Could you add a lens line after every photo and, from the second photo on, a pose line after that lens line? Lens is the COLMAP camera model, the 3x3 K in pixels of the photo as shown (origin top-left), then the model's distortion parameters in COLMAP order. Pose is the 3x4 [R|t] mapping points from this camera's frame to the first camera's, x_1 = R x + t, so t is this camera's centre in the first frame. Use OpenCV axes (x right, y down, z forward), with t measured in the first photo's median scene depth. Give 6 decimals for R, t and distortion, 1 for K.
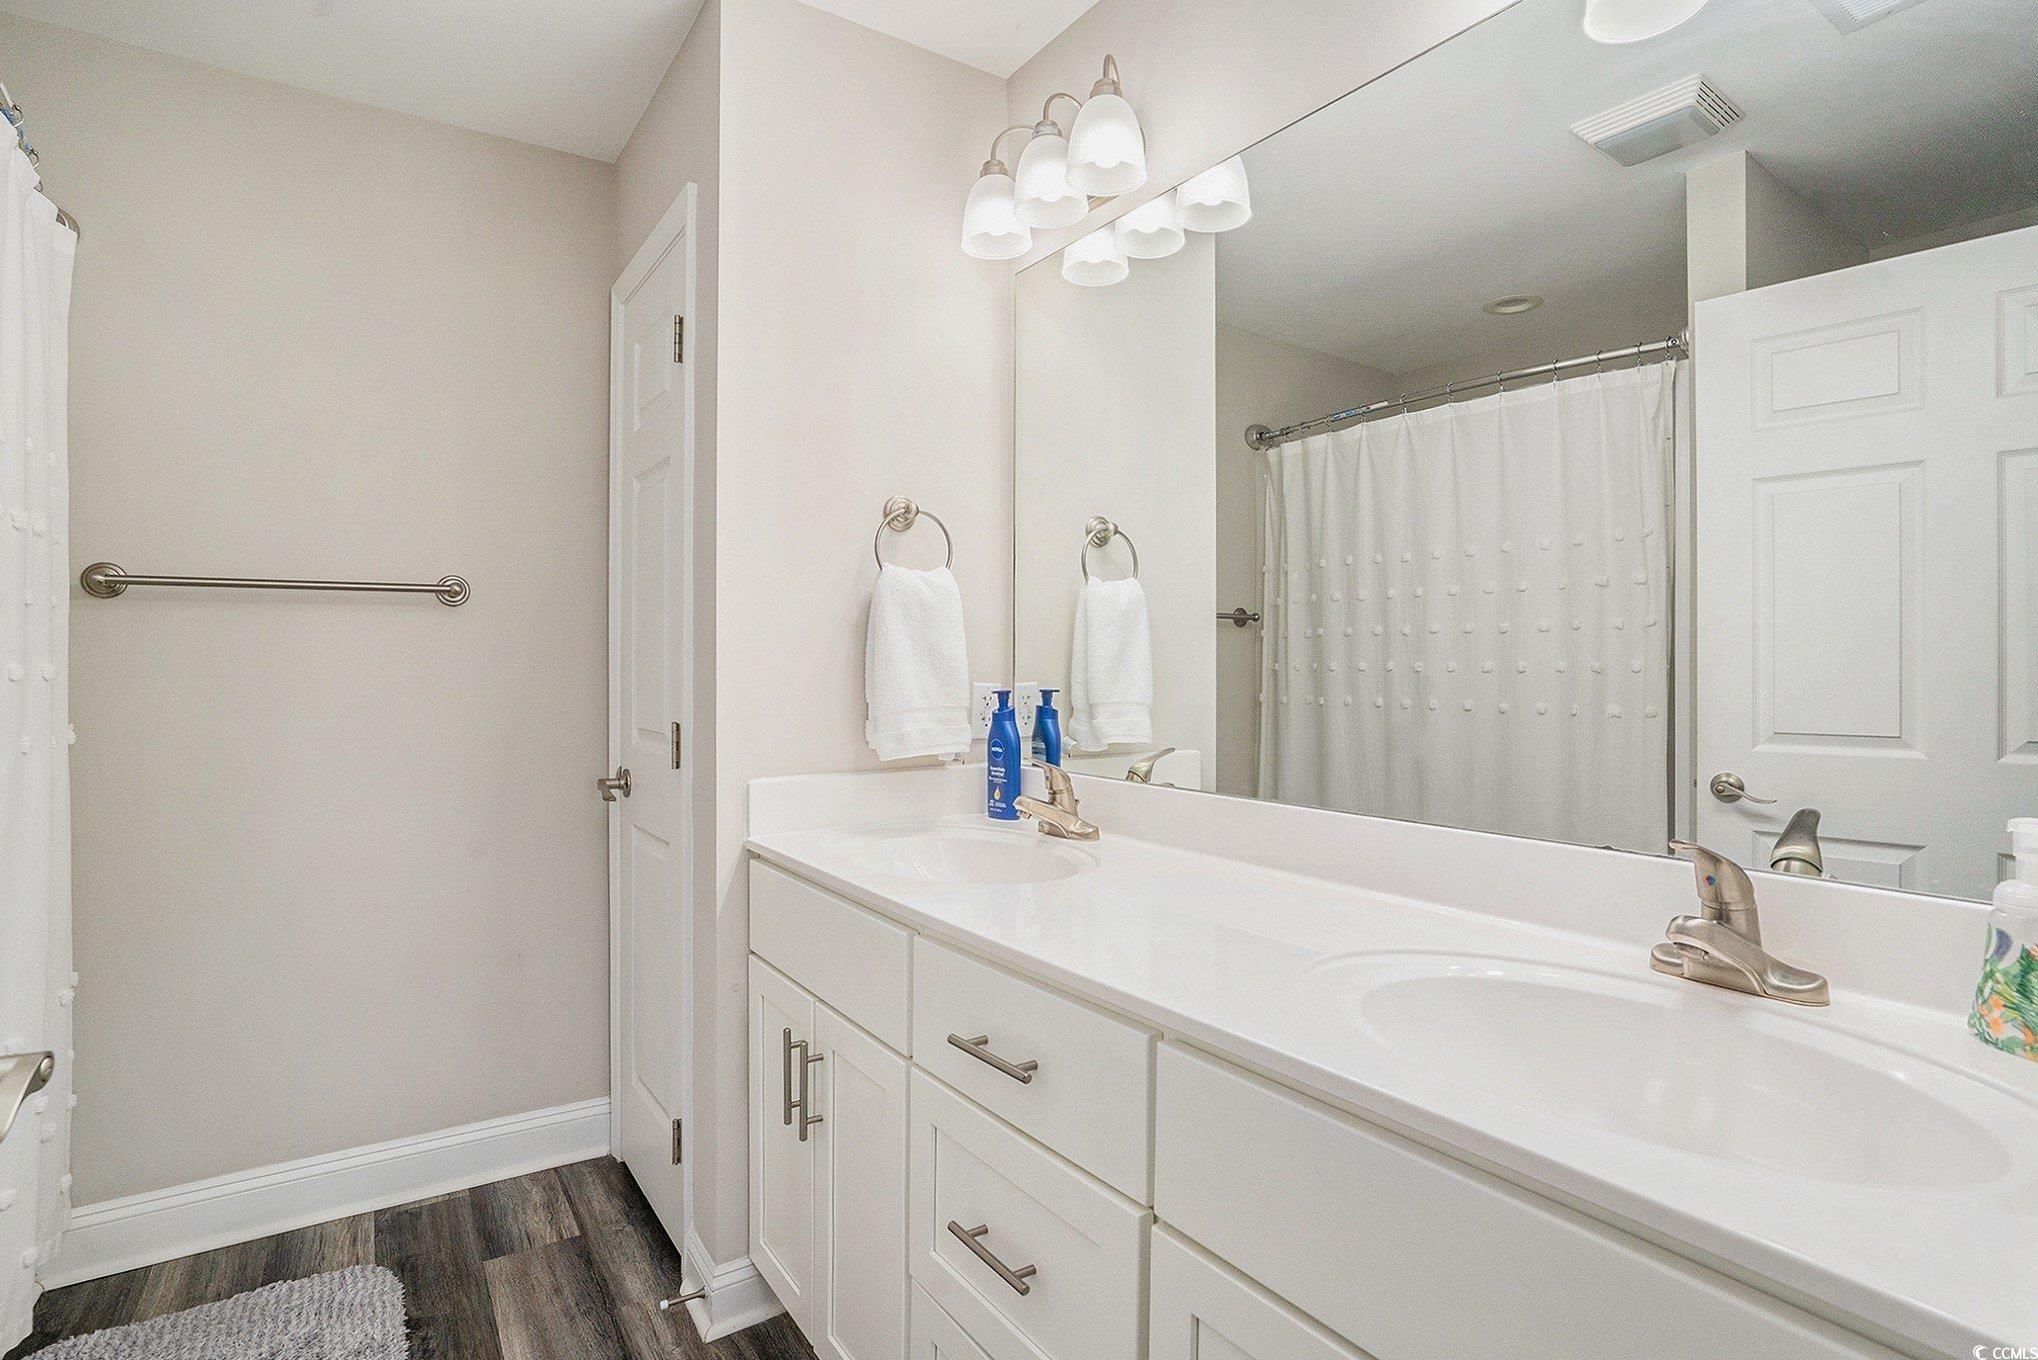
lens RADIAL K [[1026.9, 0, 1019.0], [0, 1026.9, 680.0], [0, 0, 1]] dist [-0.065800, 0.032930]
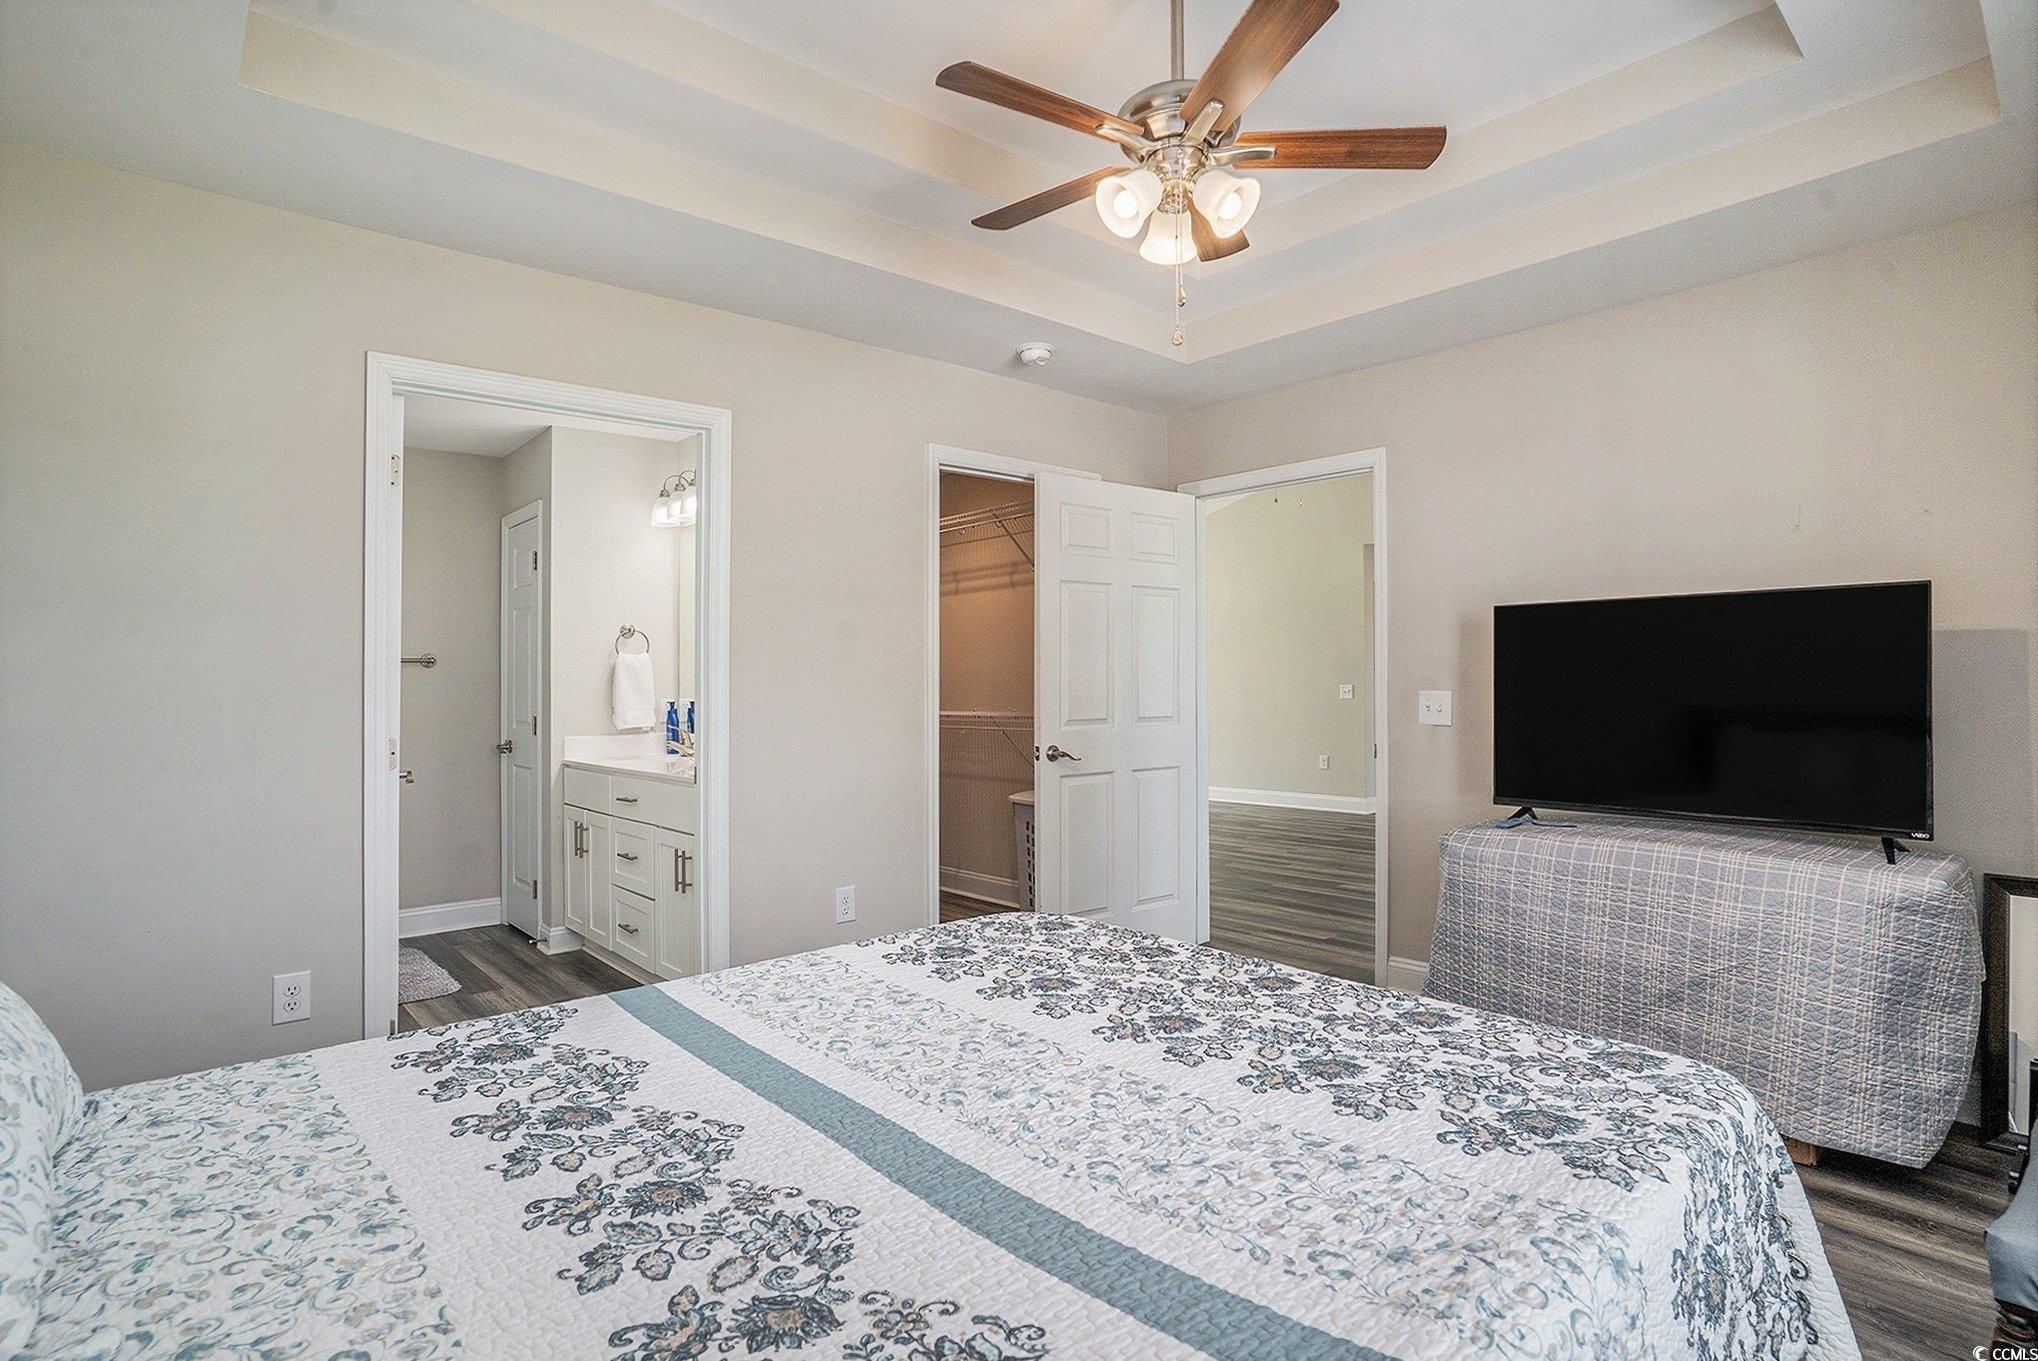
lens RADIAL K [[1026.9, 0, 1019.0], [0, 1026.9, 680.5], [0, 0, 1]] dist [-0.065800, 0.032930]
pose [[0.991865, -0.009692, 0.126927, 0.498454], [0.012253, 0.999737, -0.019408, 0.016747], [-0.126705, 0.020805, 0.991722, -1.527268]]
